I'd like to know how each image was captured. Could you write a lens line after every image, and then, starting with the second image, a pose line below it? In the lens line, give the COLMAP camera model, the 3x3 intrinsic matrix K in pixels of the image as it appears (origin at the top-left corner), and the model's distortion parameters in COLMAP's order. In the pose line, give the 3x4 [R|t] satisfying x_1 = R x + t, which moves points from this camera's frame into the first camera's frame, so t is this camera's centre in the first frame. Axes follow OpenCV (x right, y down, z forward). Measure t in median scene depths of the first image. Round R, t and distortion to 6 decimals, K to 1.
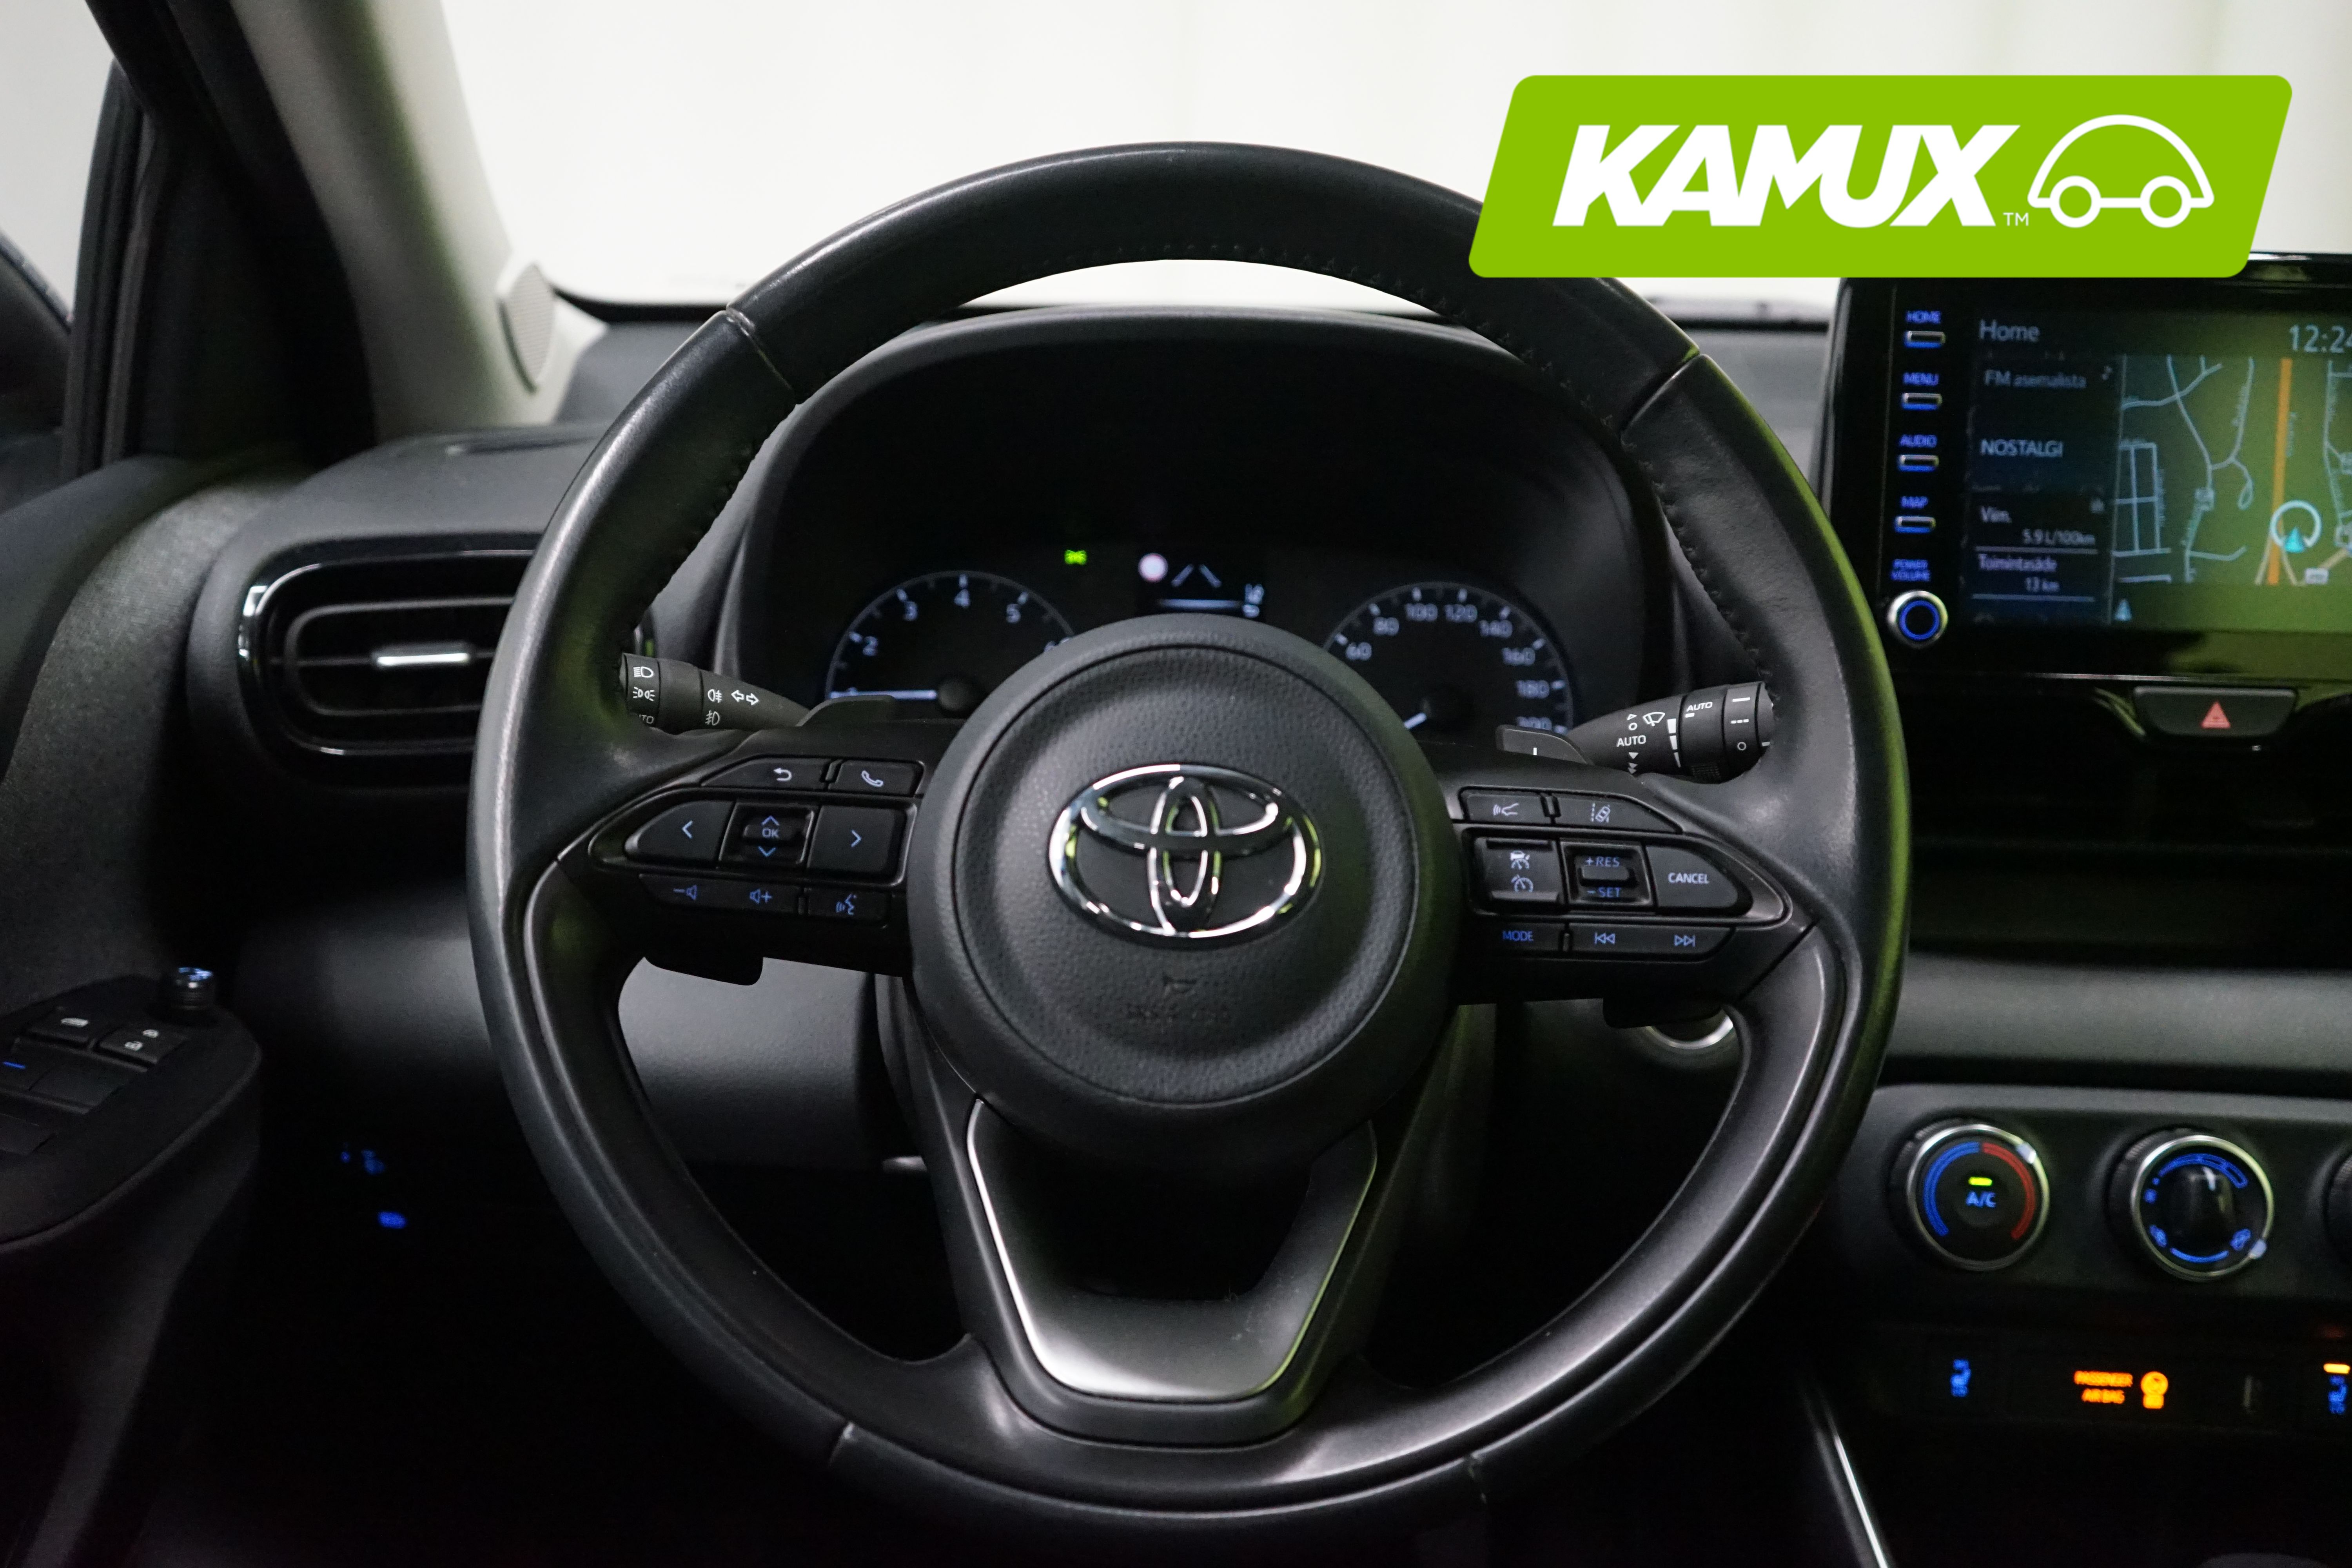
lens RADIAL K [[2346.2, 0, 1175.1], [0, 2346.2, 785.0], [0, 0, 1]] dist [0.007262, 0.000000]
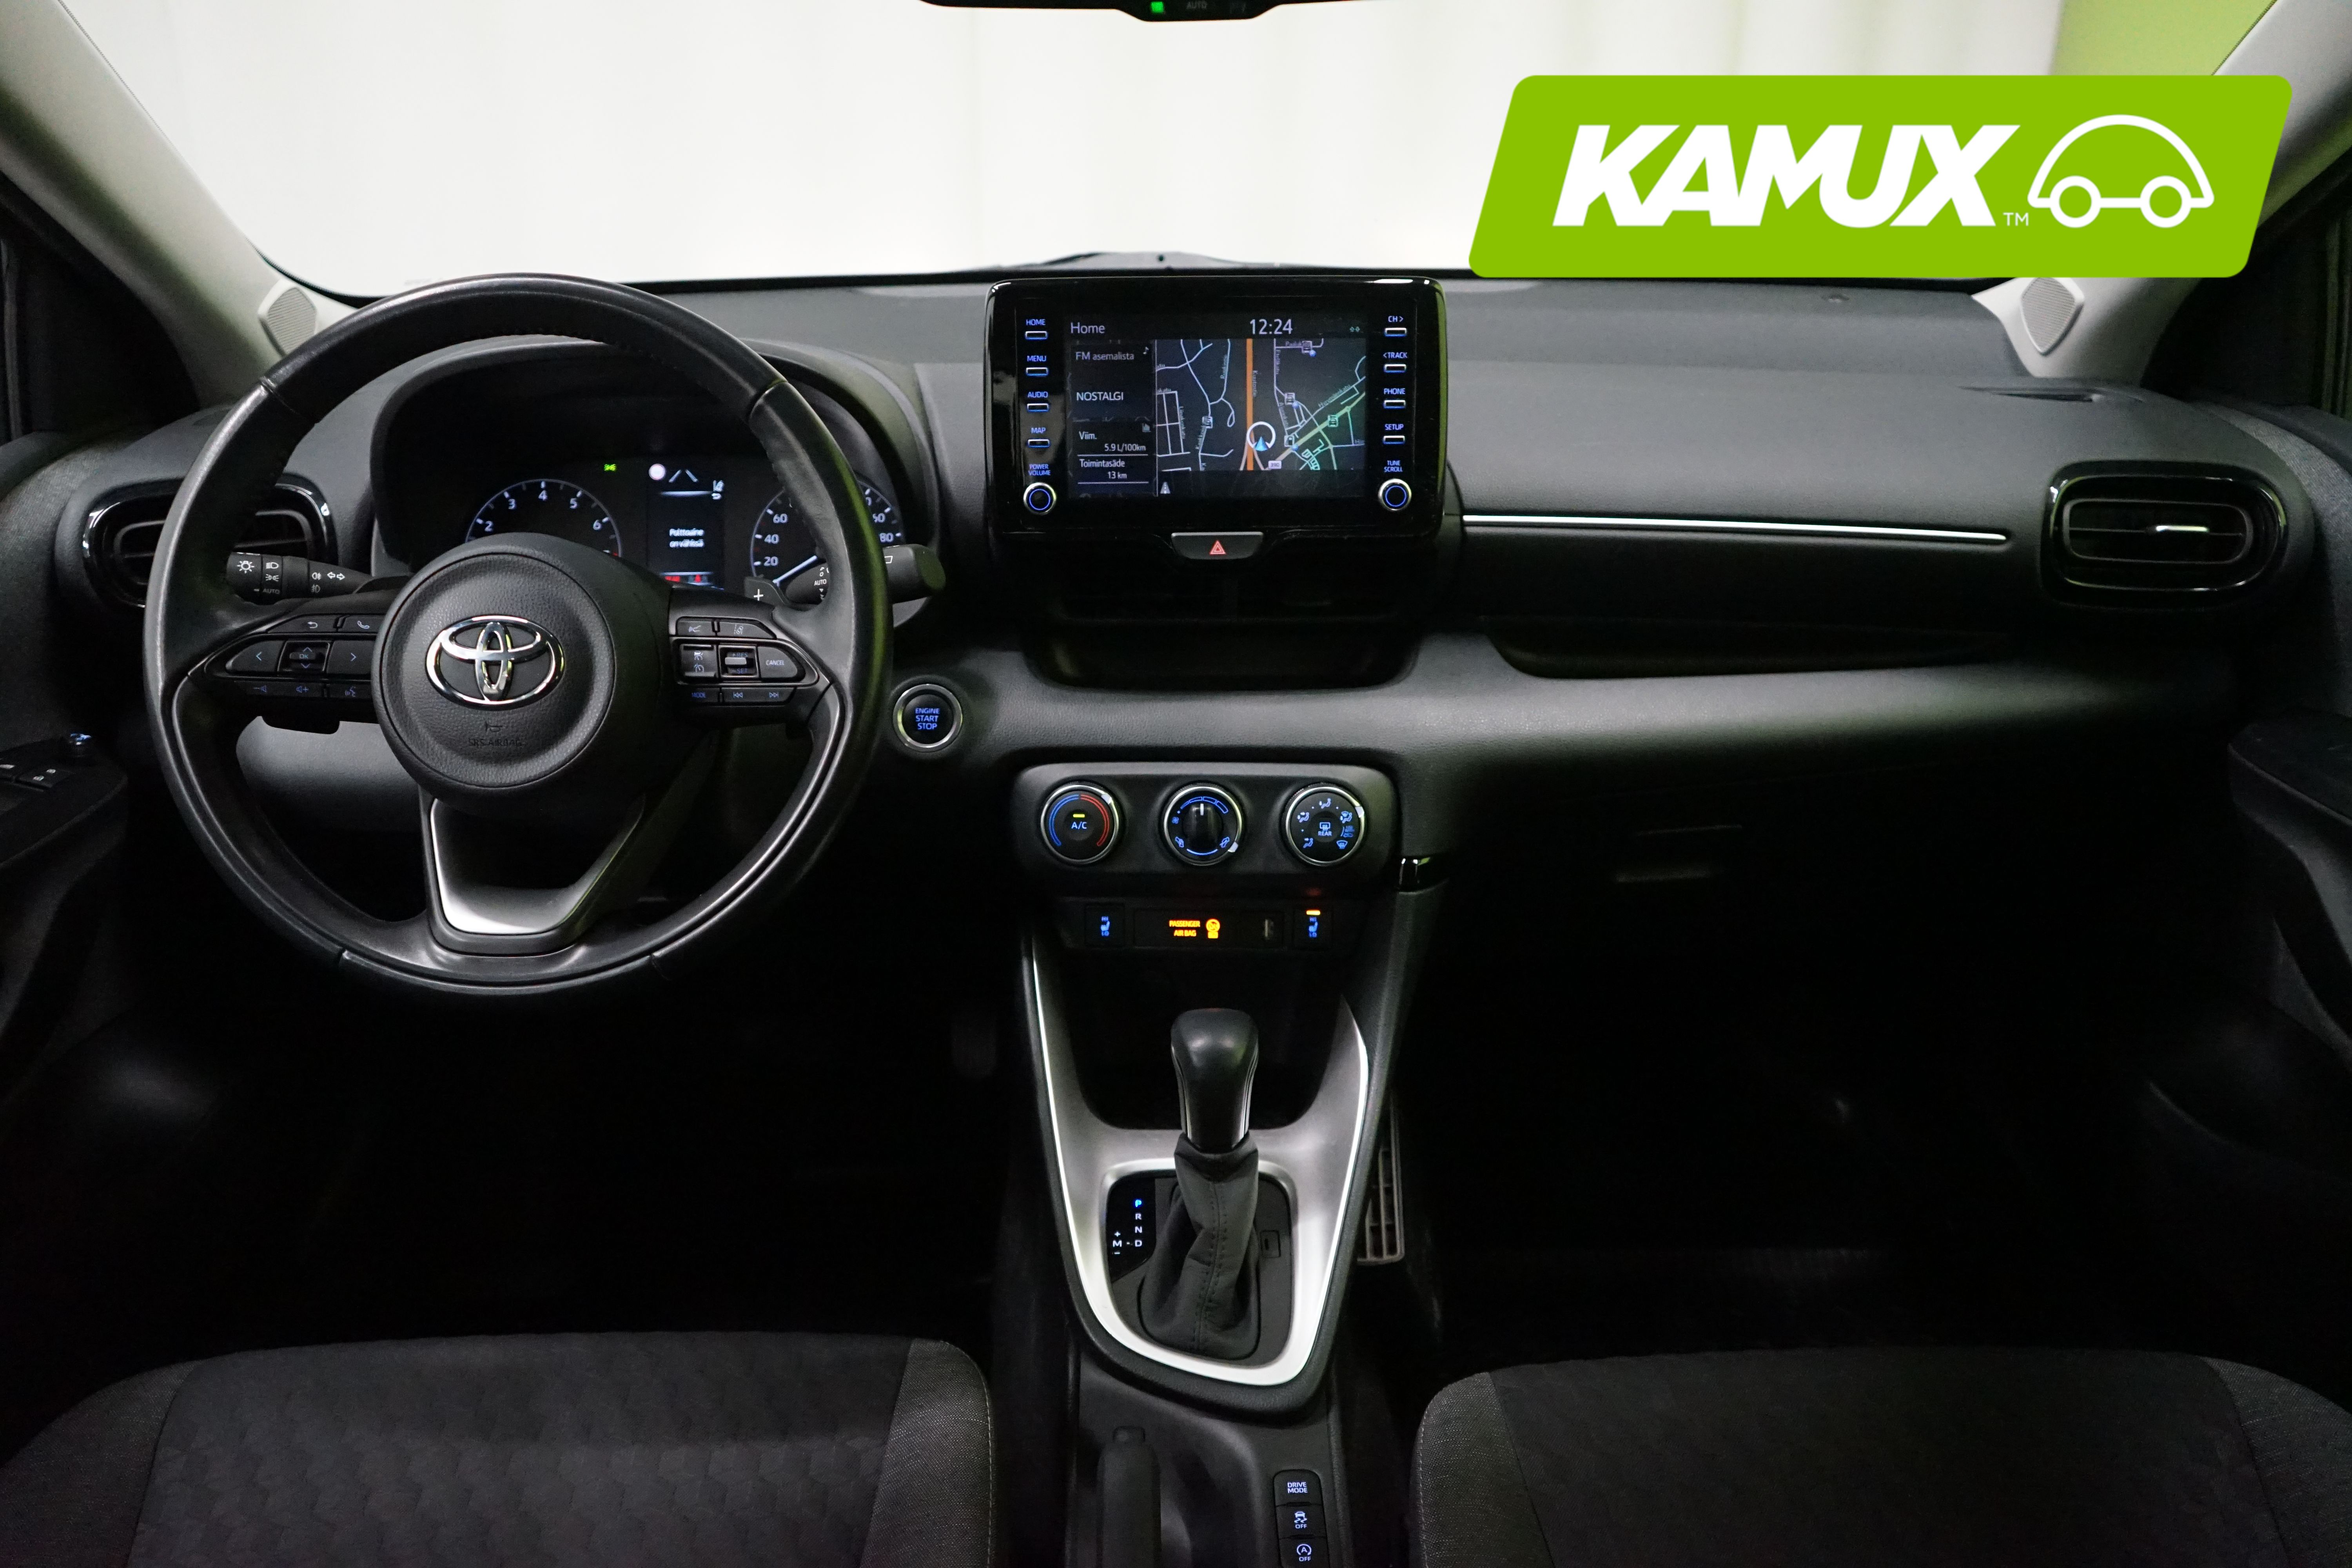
lens RADIAL K [[1874.8, 0, 1177.1], [0, 1874.8, 783.4], [0, 0, 1]] dist [-0.011240, 0.005191]
pose [[0.999323, -0.036507, 0.004462, 0.408888], [0.035634, 0.991102, 0.128249, -0.036516], [-0.009105, -0.128003, 0.991732, -0.415289]]
